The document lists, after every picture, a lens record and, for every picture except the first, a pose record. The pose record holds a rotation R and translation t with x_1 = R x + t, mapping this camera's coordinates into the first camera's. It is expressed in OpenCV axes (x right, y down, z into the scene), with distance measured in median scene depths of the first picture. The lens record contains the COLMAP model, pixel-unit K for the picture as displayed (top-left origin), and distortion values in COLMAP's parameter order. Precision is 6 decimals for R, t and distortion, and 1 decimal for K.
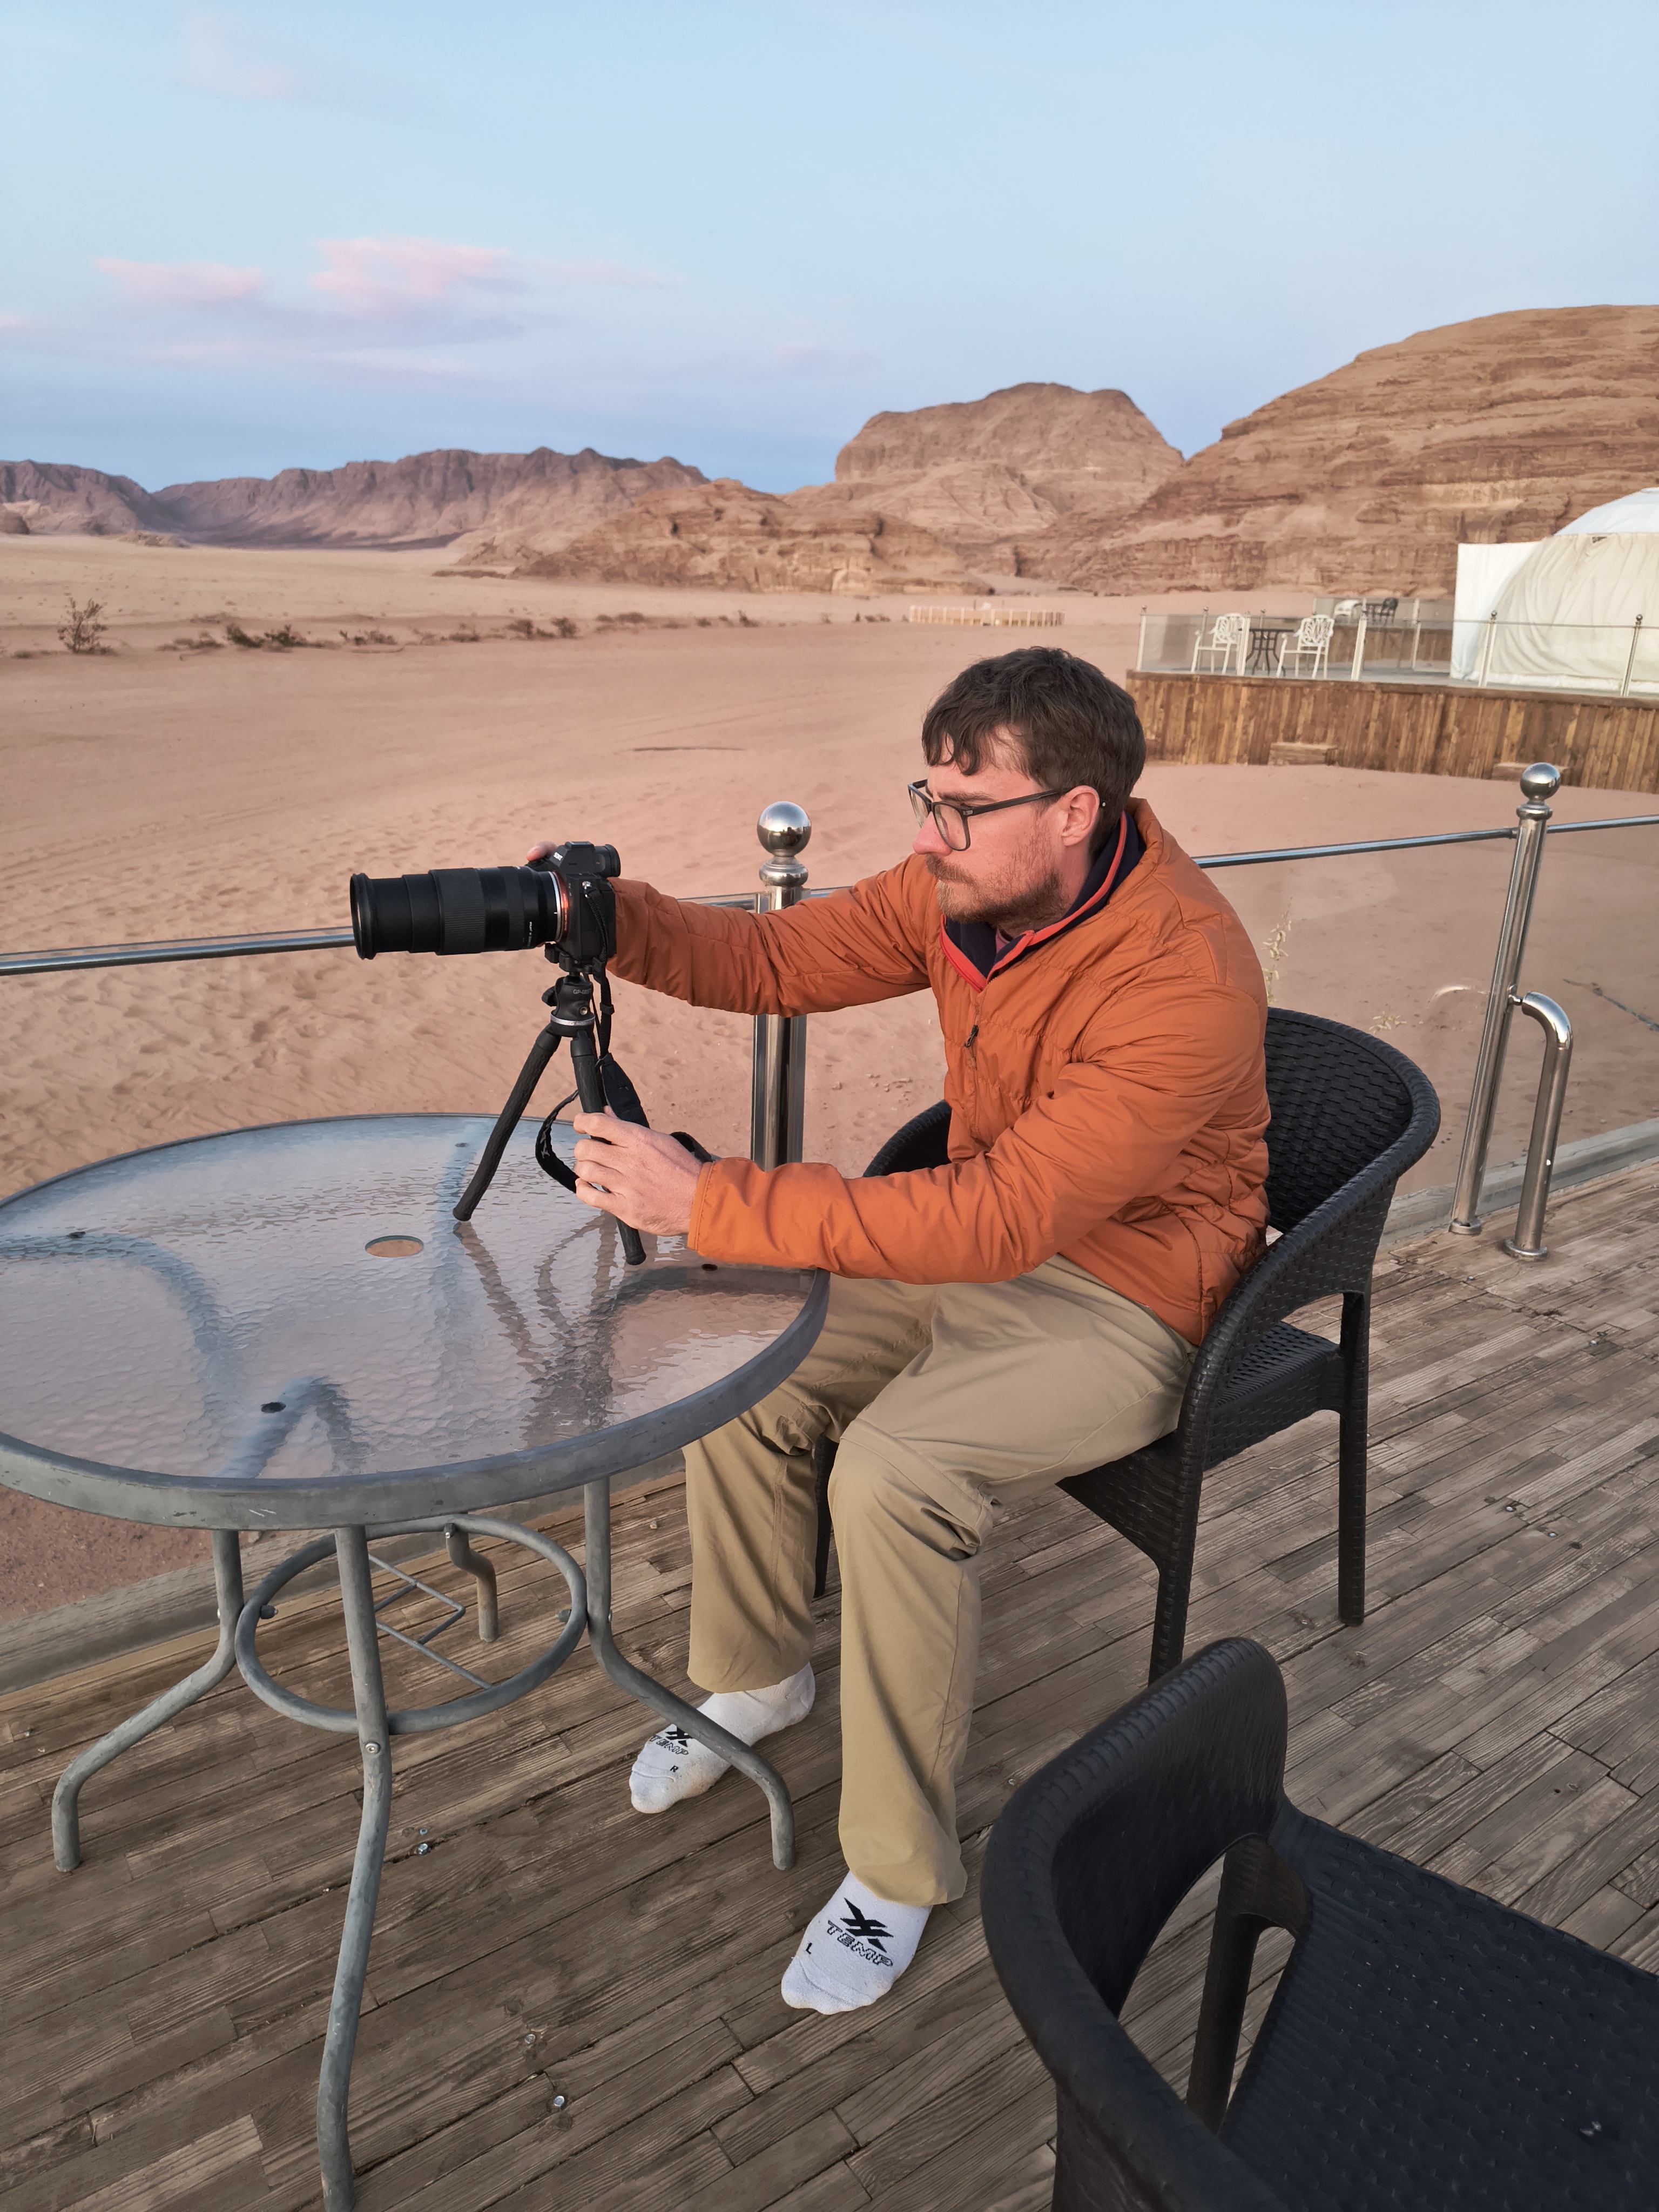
lens RADIAL K [[1877.4, 0, 834.3], [0, 1877.4, 1105.5], [0, 0, 1]] dist [-0.006888, -0.005235]
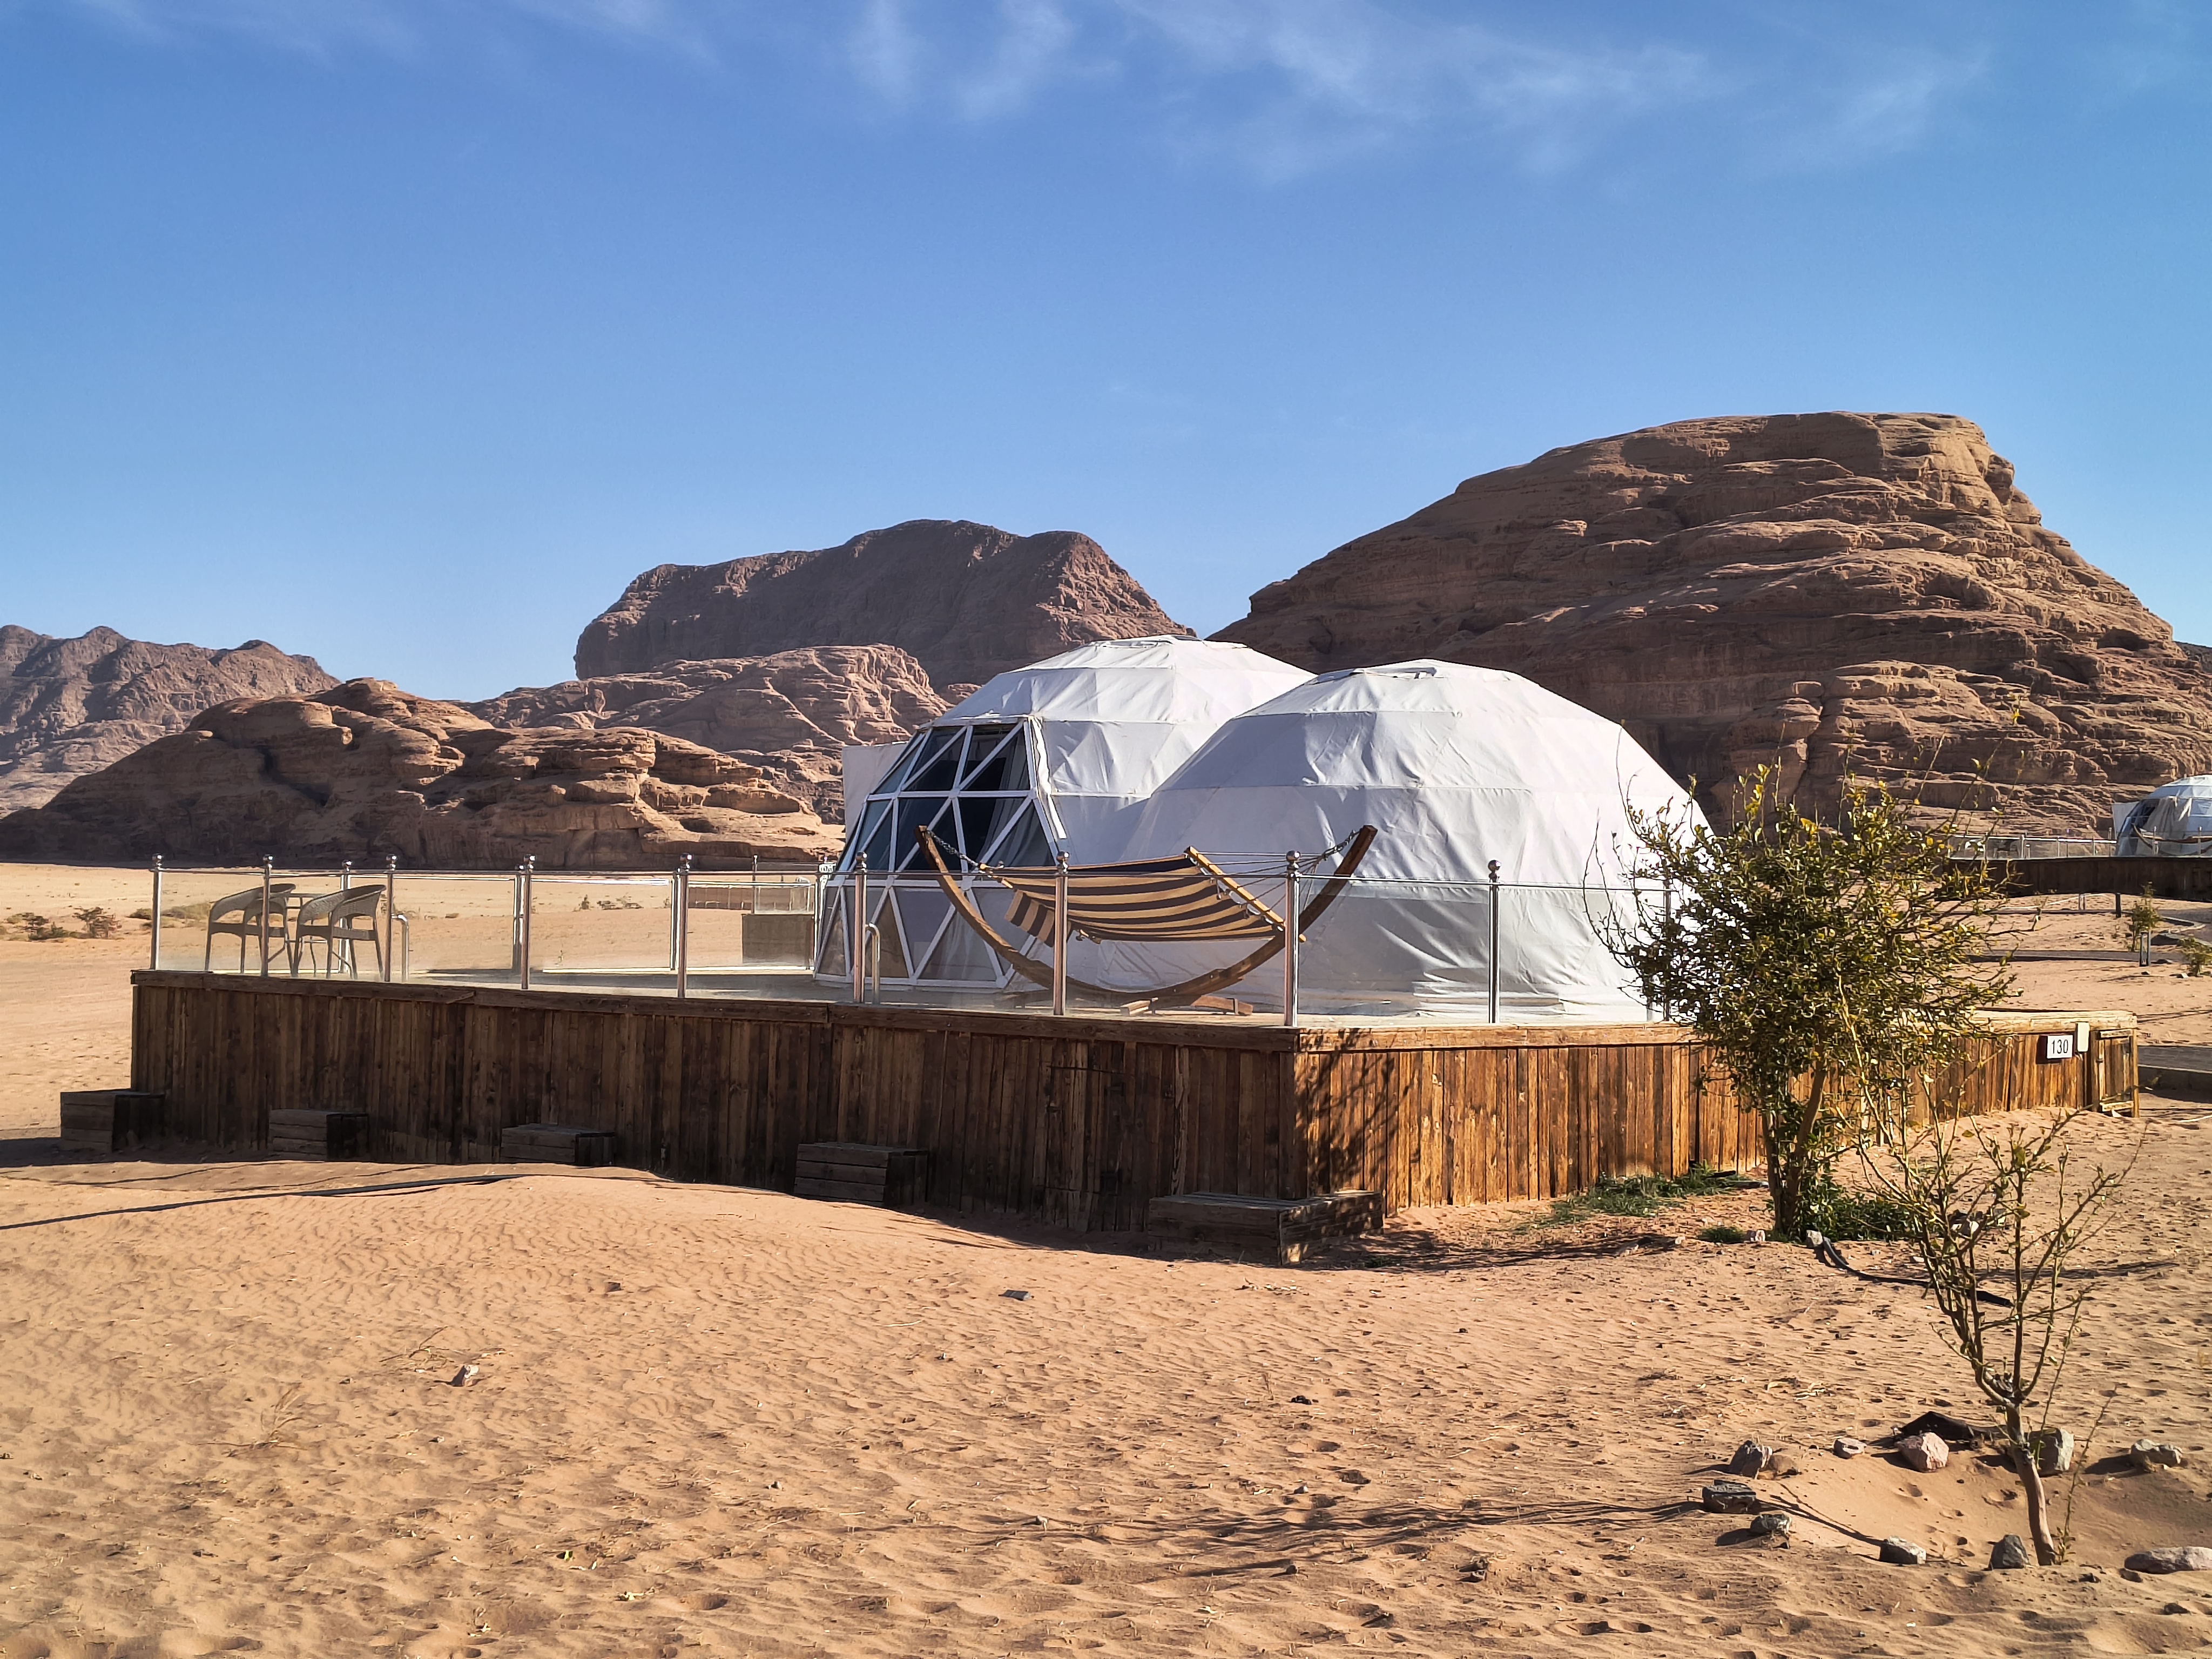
lens RADIAL K [[1877.4, 0, 1103.6], [0, 1877.4, 821.9], [0, 0, 1]] dist [-0.006888, -0.005235]
pose [[0.947782, -0.014139, 0.318605, -0.029278], [0.101031, 0.960874, -0.257903, -0.133505], [-0.302493, 0.276625, 0.912127, 0.458720]]
